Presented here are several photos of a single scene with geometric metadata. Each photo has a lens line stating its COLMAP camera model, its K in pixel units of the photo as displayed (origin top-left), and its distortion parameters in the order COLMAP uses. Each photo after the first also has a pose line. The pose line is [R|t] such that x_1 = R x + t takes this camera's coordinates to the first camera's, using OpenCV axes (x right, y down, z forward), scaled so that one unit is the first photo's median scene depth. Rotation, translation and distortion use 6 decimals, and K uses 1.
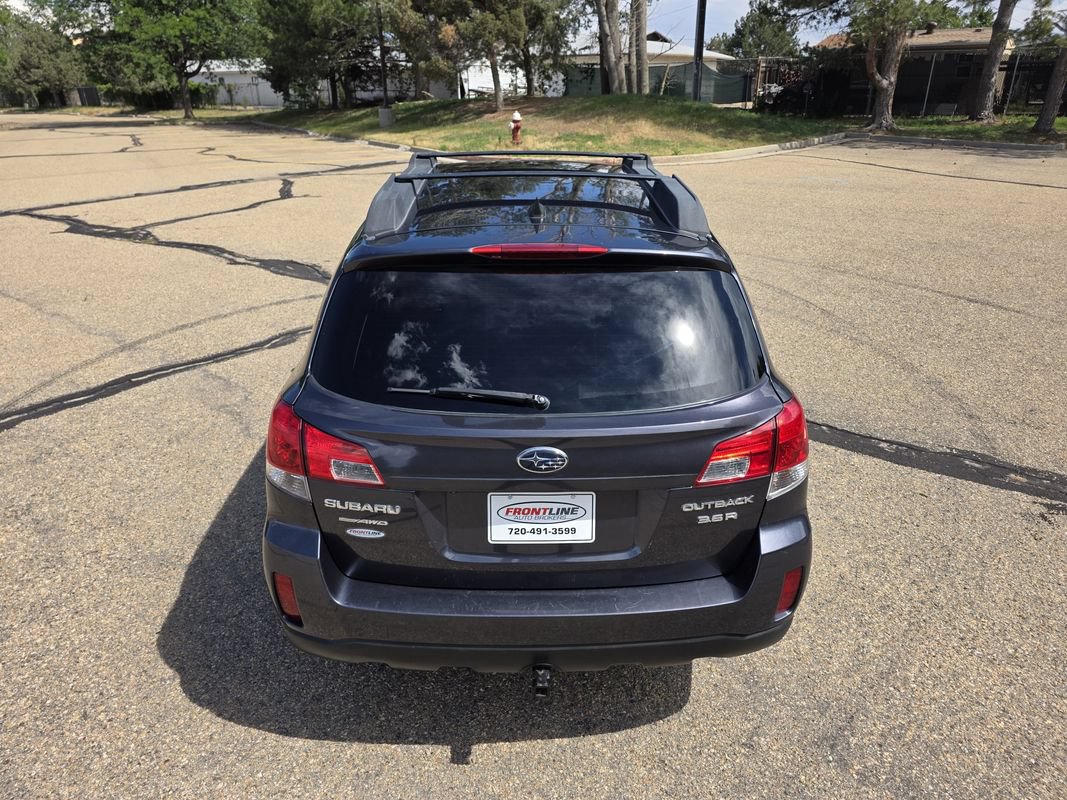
lens RADIAL K [[723.6, 0, 544.1], [0, 723.6, 397.2], [0, 0, 1]] dist [0.042370, -0.036716]
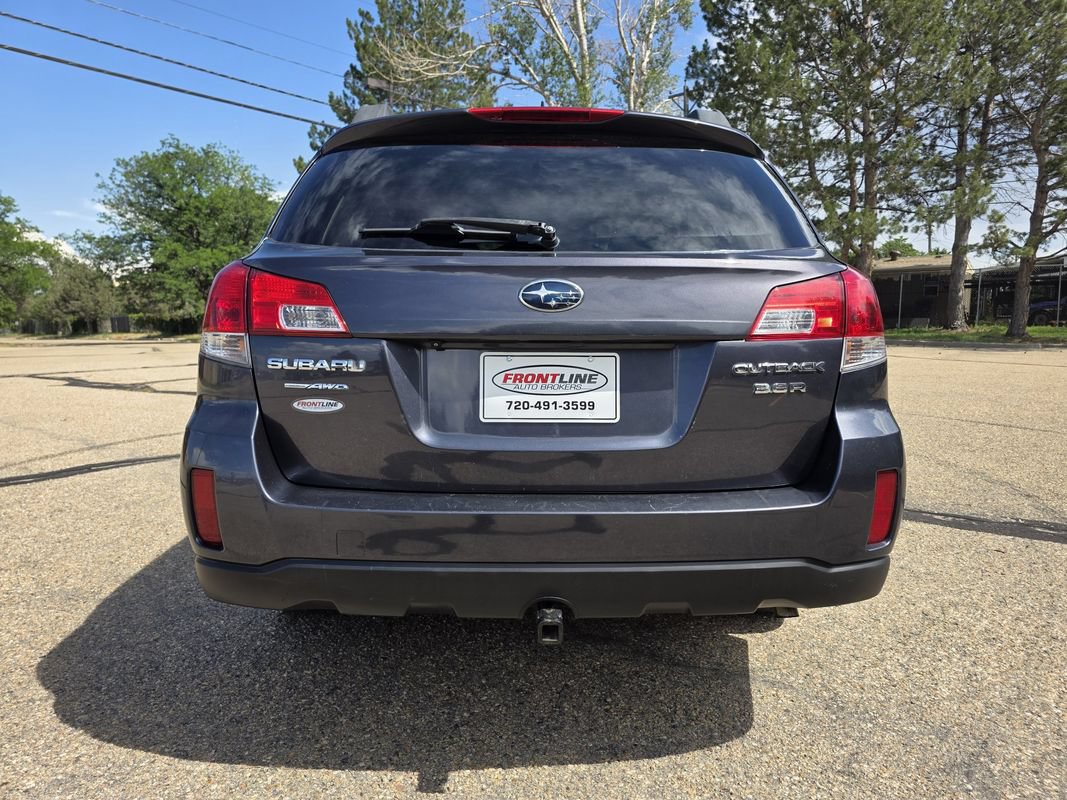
lens RADIAL K [[723.2, 0, 541.5], [0, 723.2, 400.4], [0, 0, 1]] dist [0.035804, -0.030418]
pose [[0.999998, -0.001250, -0.001391, -0.002398], [0.000786, 0.955883, -0.293745, 0.086713], [0.001696, 0.293744, 0.955883, 0.058741]]
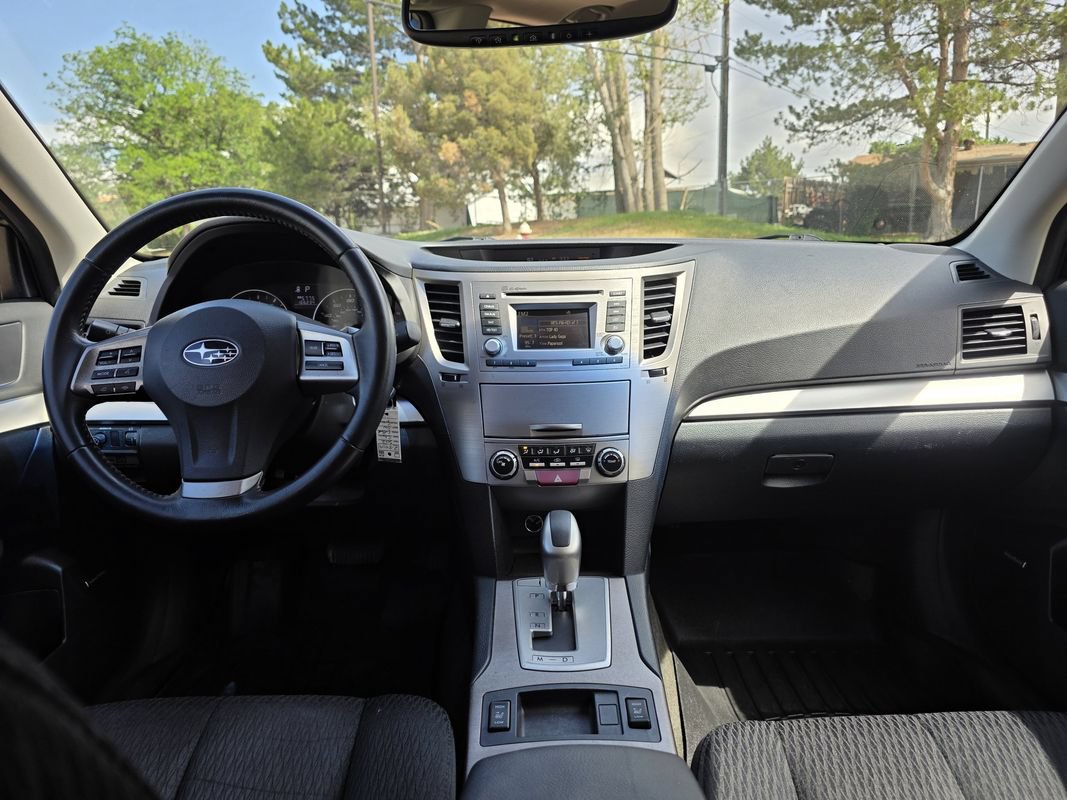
lens RADIAL K [[736.1, 0, 533.5], [0, 736.1, 400.0], [0, 0, 1]] dist [0.030655, -0.033055]
pose [[0.999417, -0.016239, -0.030038, -0.011025], [0.010663, 0.984105, -0.177265, -0.076635], [0.032439, 0.176841, 0.983705, 0.389331]]
